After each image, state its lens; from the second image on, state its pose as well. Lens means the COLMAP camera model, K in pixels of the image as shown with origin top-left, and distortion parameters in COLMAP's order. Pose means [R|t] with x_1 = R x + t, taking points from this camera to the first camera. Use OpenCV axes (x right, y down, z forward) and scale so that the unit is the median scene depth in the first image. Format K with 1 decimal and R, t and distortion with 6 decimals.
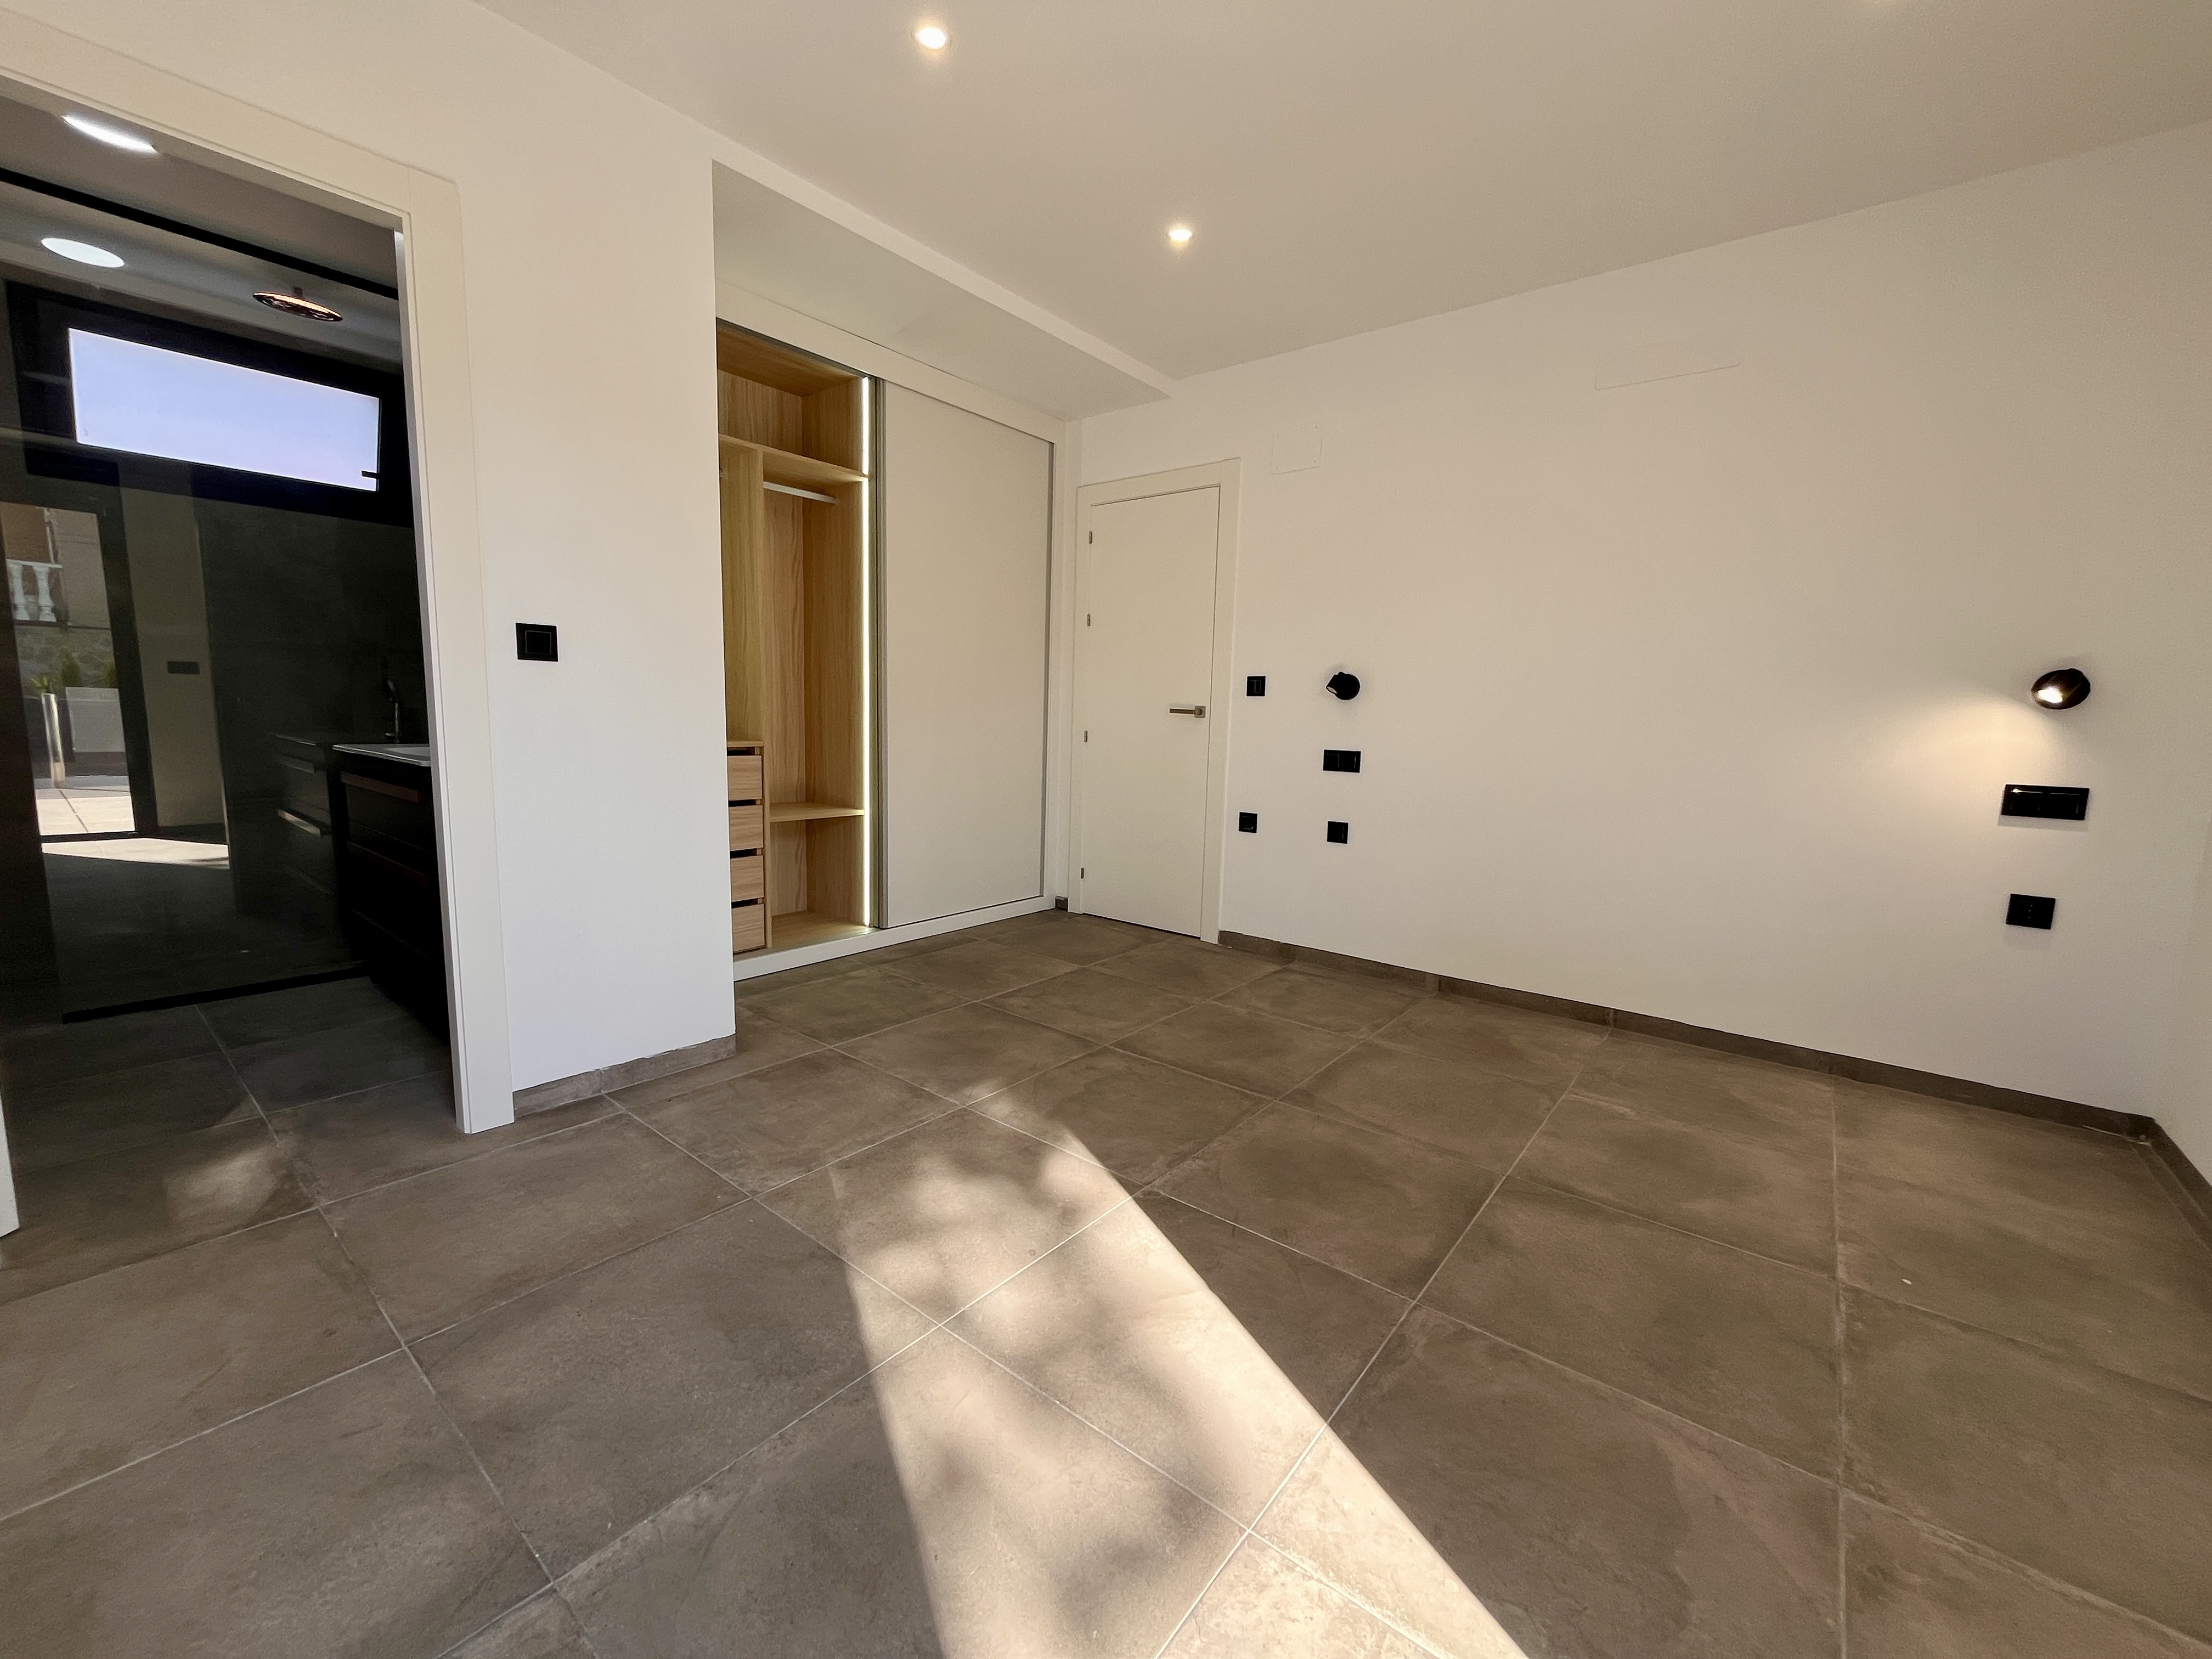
lens RADIAL K [[891.2, 0, 1104.5], [0, 891.2, 827.0], [0, 0, 1]] dist [-0.001771, -0.000233]
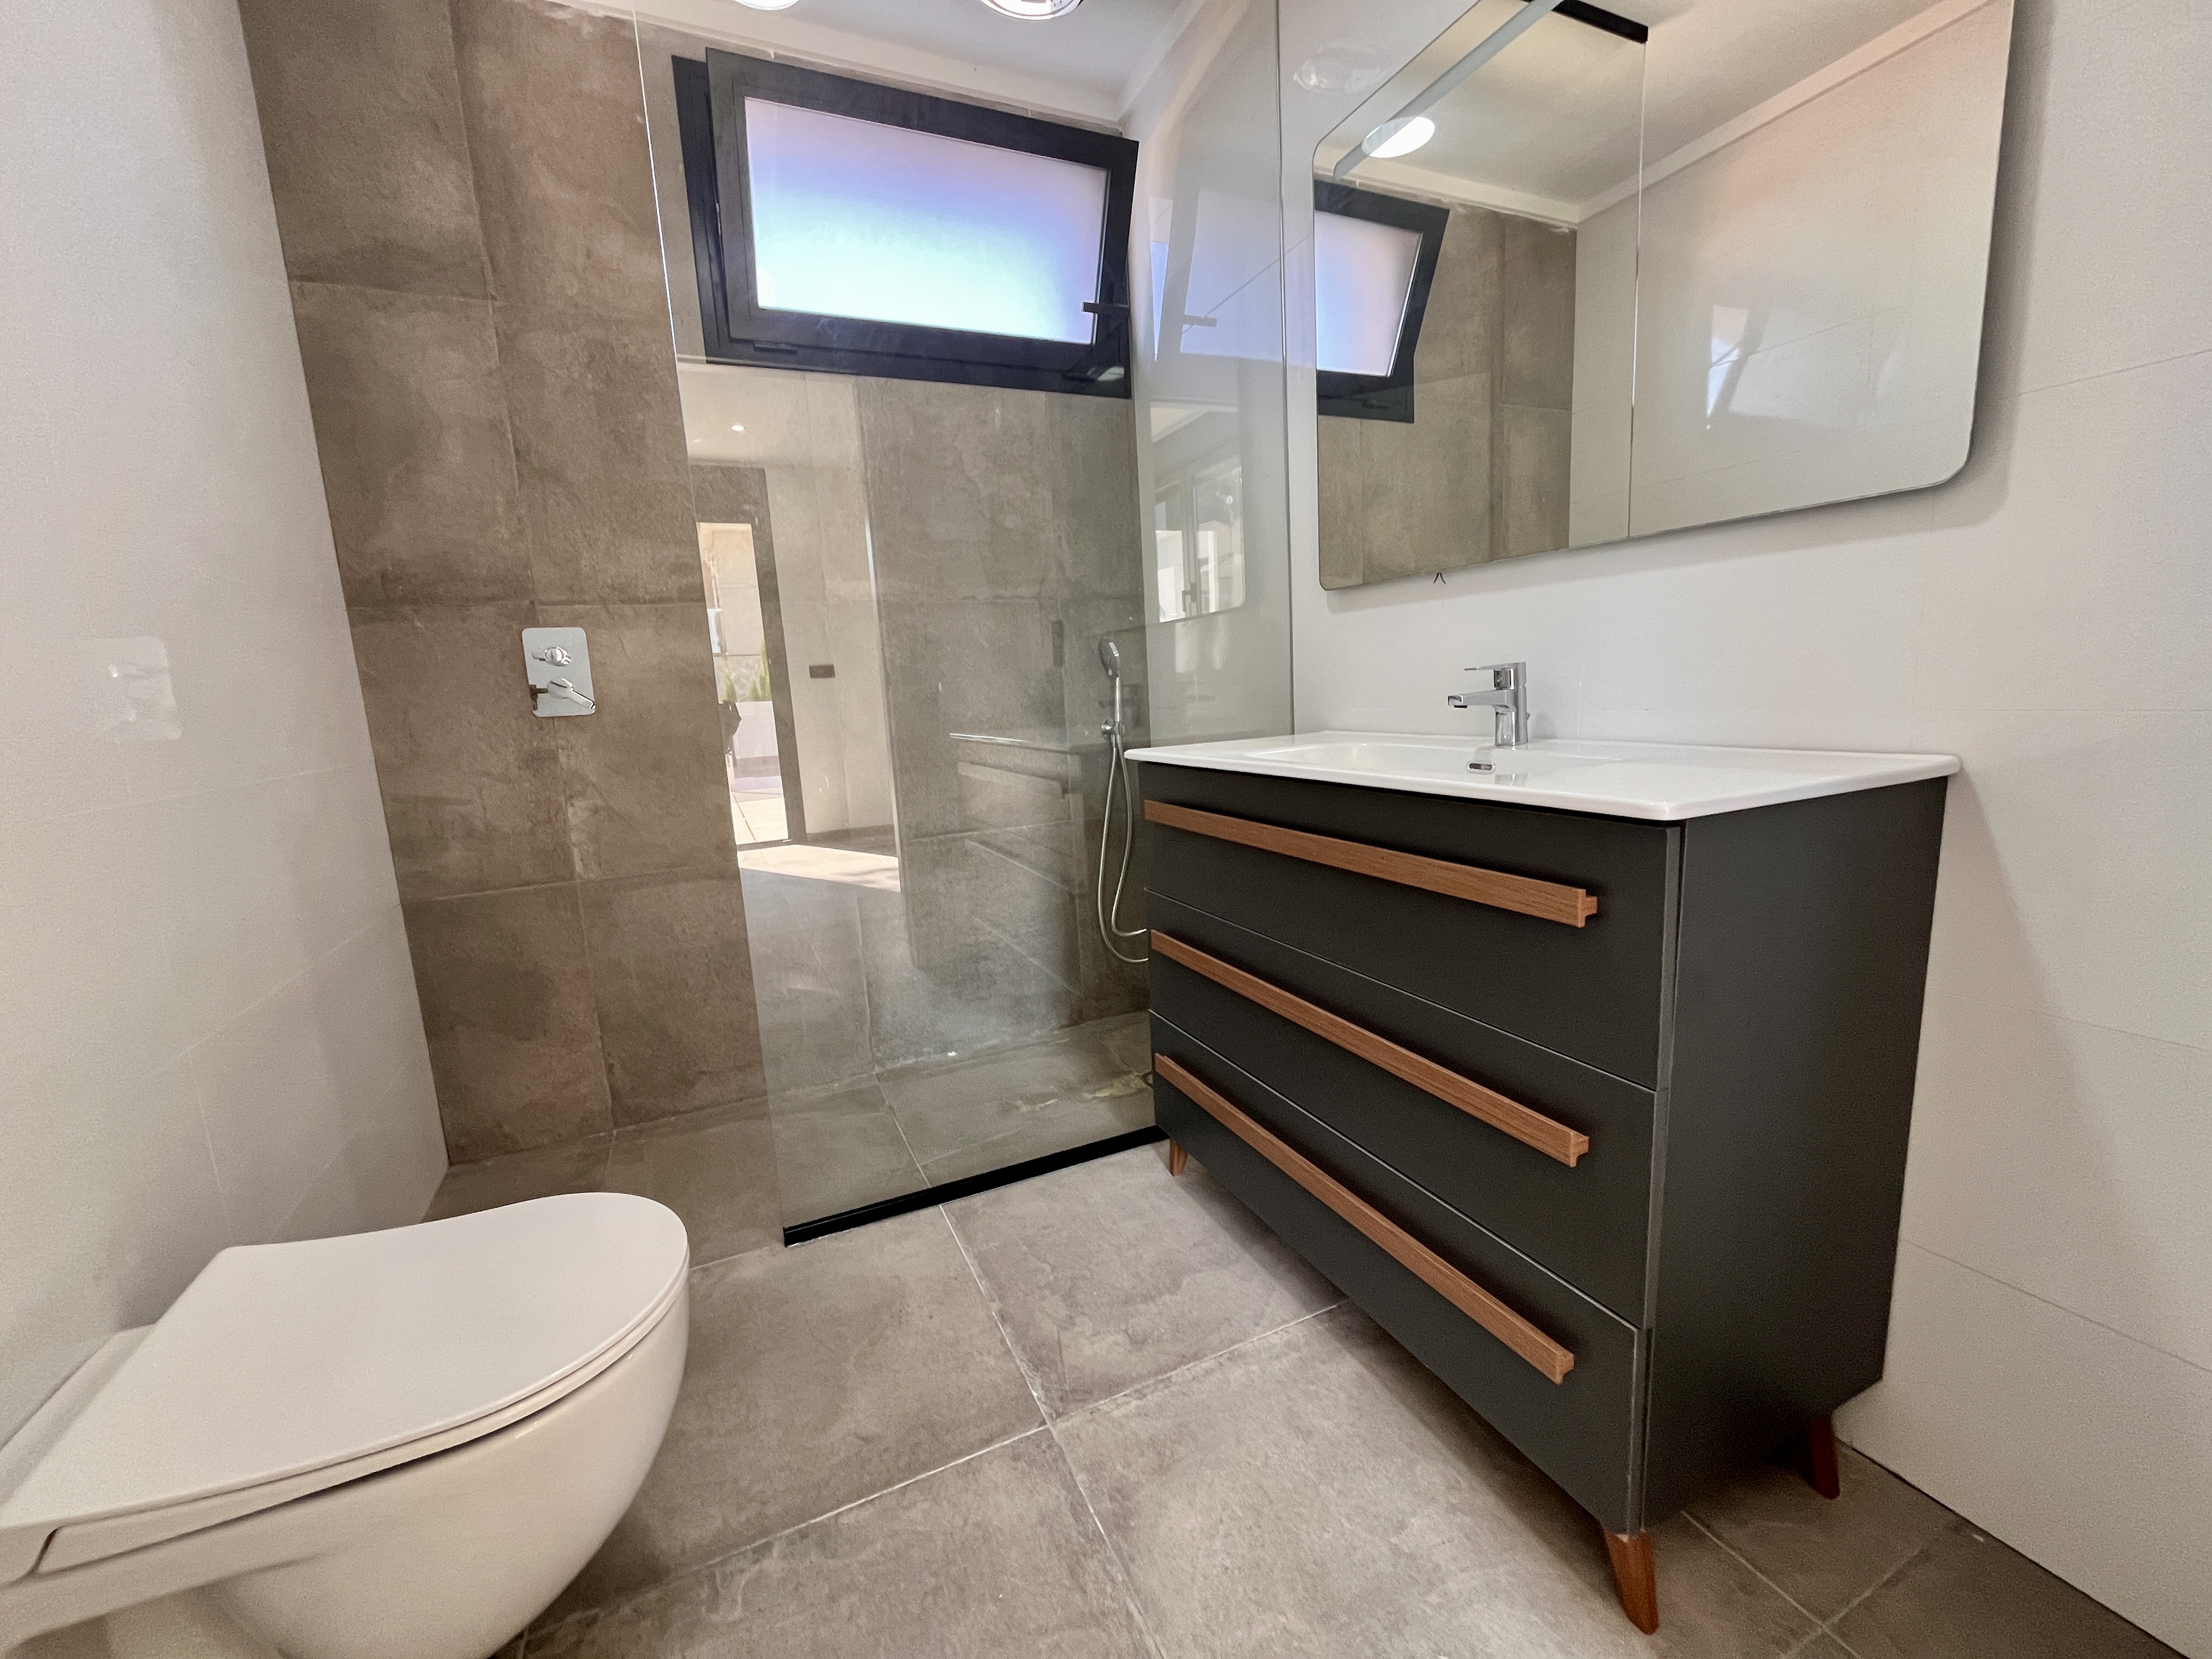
lens RADIAL K [[891.2, 0, 1104.5], [0, 891.2, 827.0], [0, 0, 1]] dist [-0.001771, -0.000233]
pose [[0.887236, -0.010468, -0.461197, -0.570468], [0.027662, 0.999151, 0.030538, -0.057009], [0.460486, -0.039852, 0.886772, 0.469303]]
